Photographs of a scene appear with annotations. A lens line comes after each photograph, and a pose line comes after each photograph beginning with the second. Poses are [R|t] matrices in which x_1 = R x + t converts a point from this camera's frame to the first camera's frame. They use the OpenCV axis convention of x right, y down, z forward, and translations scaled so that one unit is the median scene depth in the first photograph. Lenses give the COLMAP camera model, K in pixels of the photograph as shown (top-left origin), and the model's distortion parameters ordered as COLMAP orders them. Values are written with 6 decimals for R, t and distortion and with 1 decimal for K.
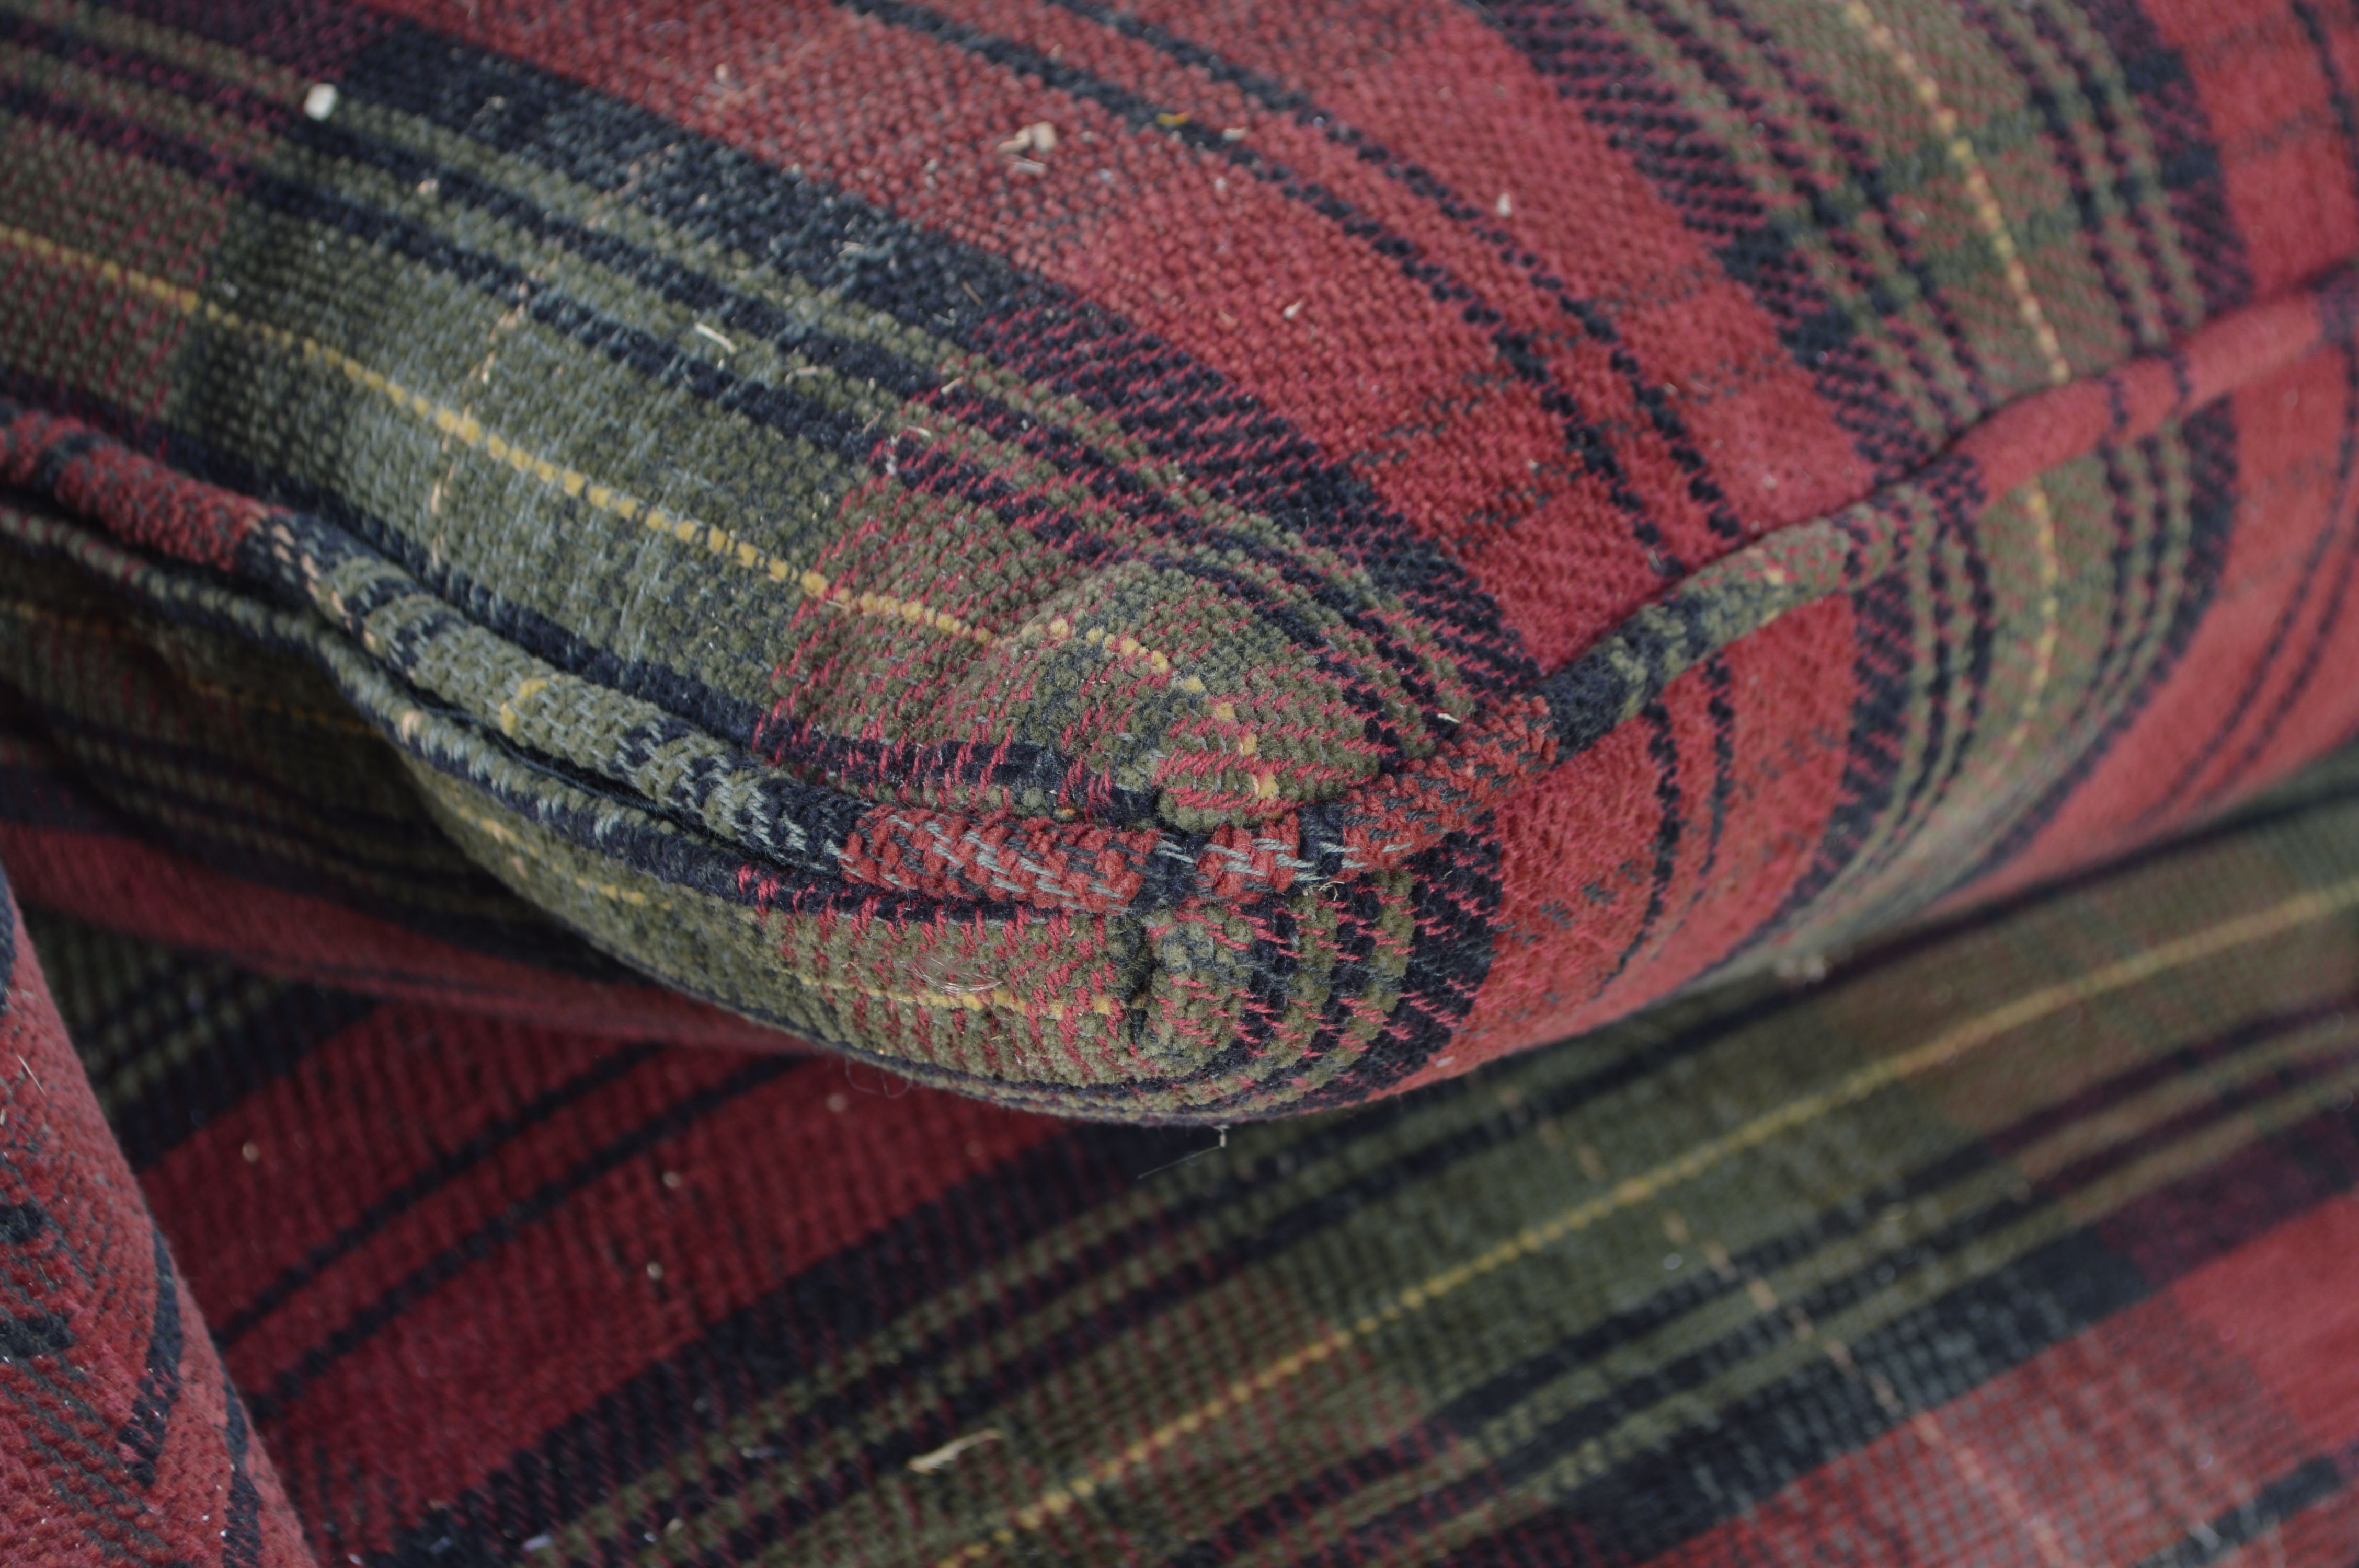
lens RADIAL K [[5469.8, 0, 1176.1], [0, 5469.8, 787.3], [0, 0, 1]] dist [0.141359, 0.000000]
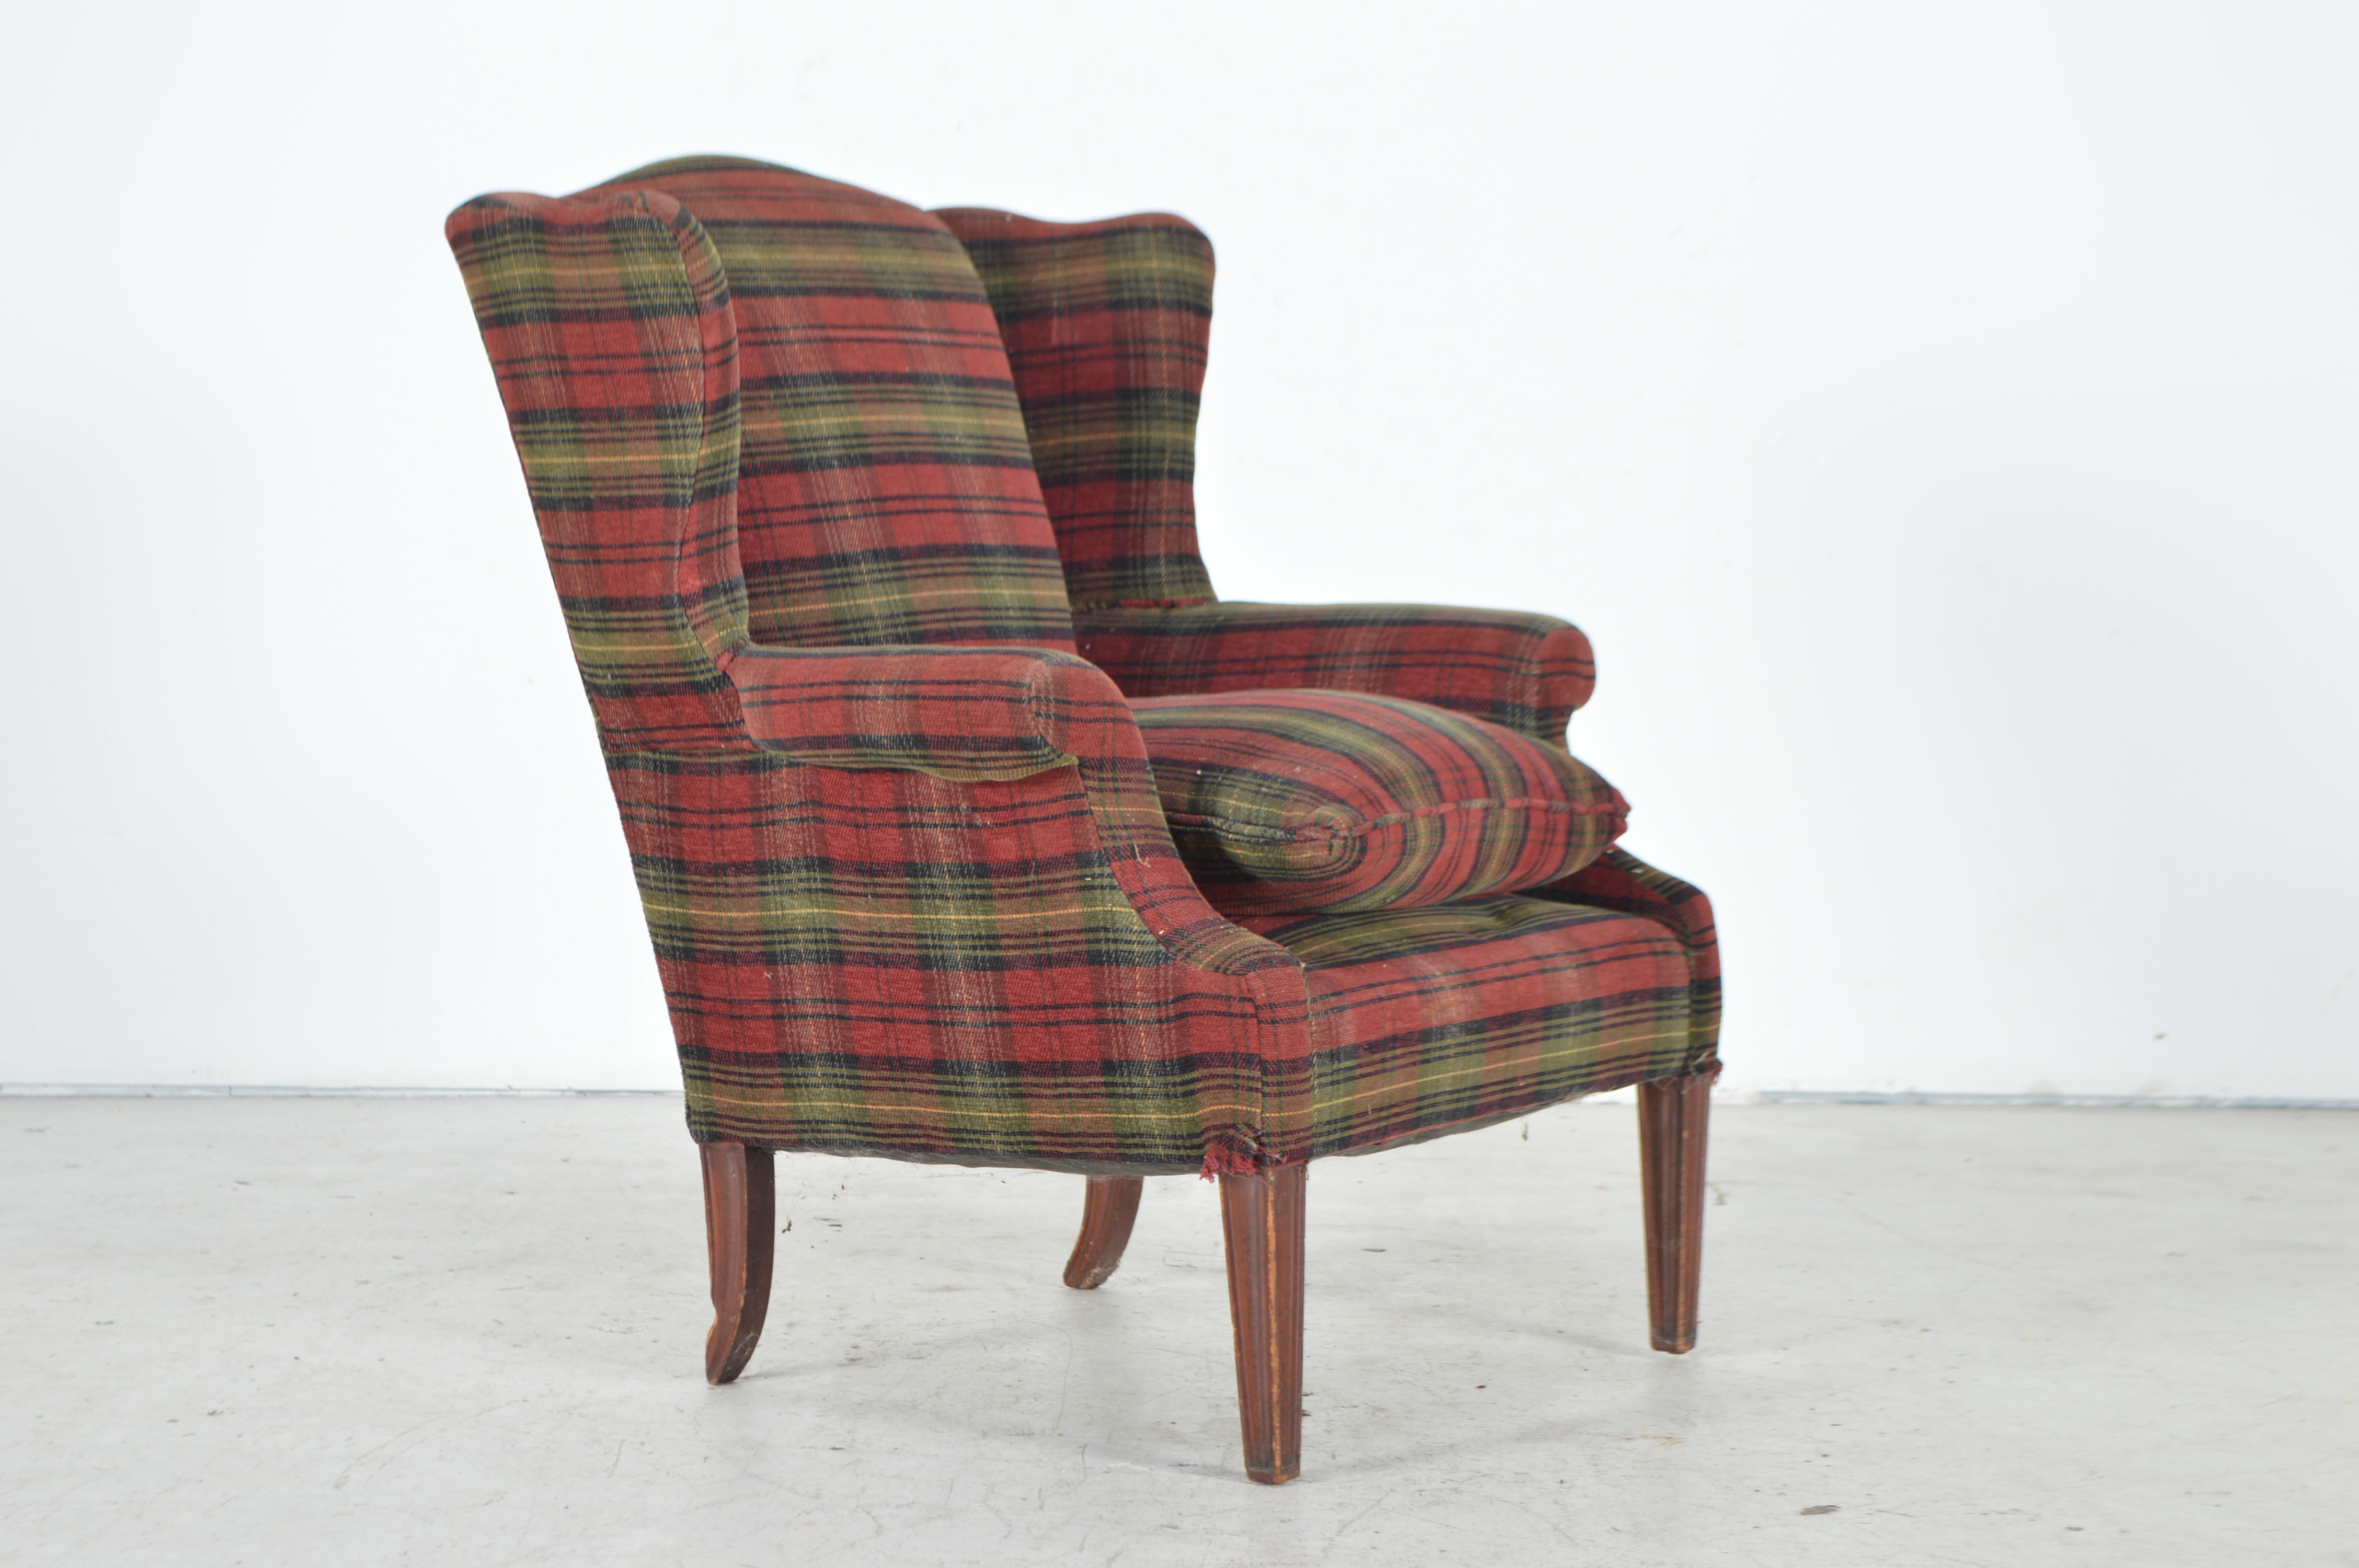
lens RADIAL K [[4609.2, 0, 1183.1], [0, 4609.2, 777.1], [0, 0, 1]] dist [0.105081, 0.000000]
pose [[0.987174, -0.018230, 0.158604, -1.279951], [0.063628, 0.956074, -0.286137, 1.838874], [-0.146420, 0.292559, 0.944971, -5.425085]]
